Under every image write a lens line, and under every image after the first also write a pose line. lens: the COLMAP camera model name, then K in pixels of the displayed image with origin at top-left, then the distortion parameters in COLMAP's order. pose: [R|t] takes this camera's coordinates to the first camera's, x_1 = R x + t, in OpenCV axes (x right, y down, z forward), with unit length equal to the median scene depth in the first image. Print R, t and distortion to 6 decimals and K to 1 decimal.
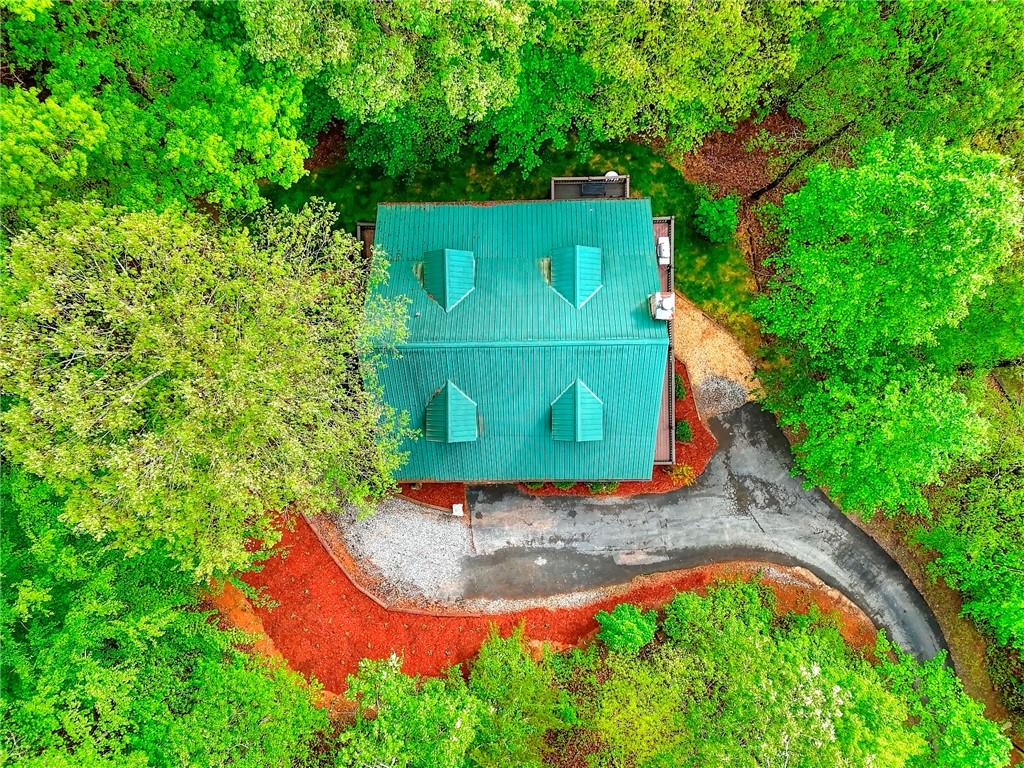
lens RADIAL K [[753.1, 0, 512.1], [0, 753.1, 383.1], [0, 0, 1]] dist [0.075293, -0.069206]
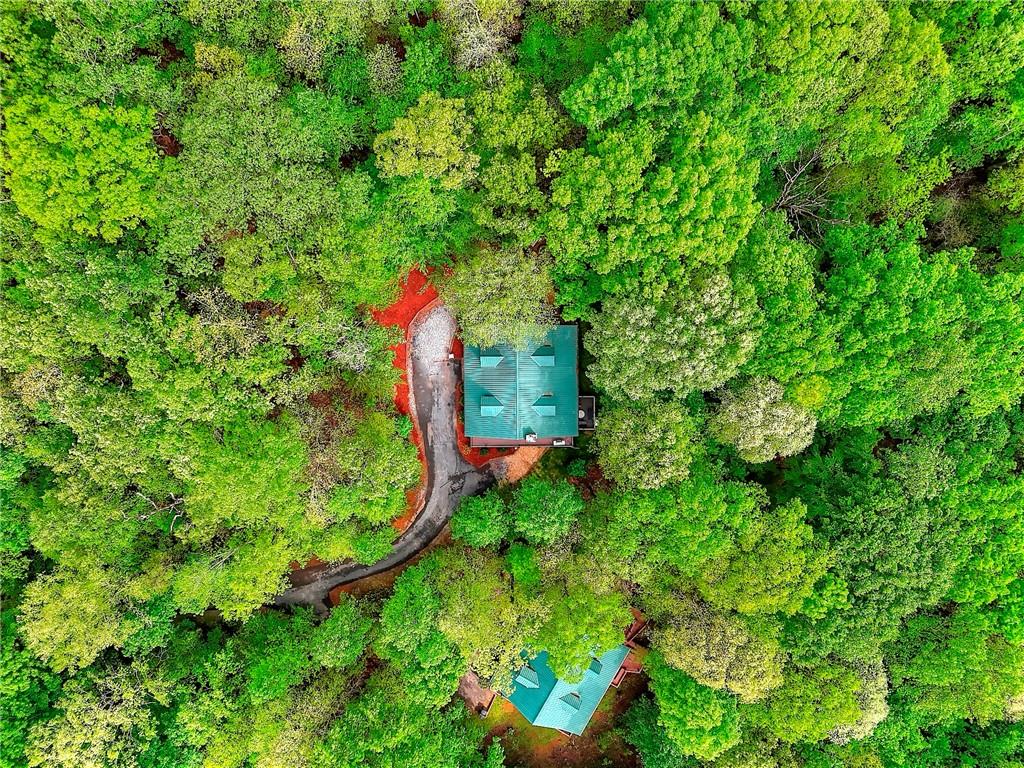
lens RADIAL K [[753.1, 0, 511.0], [0, 753.1, 384.1], [0, 0, 1]] dist [0.075293, -0.069206]
pose [[-0.002598, 0.998844, 0.048007, -0.095809], [-0.999892, -0.003287, 0.014292, -0.050915], [0.014433, -0.047964, 0.998745, -1.317239]]
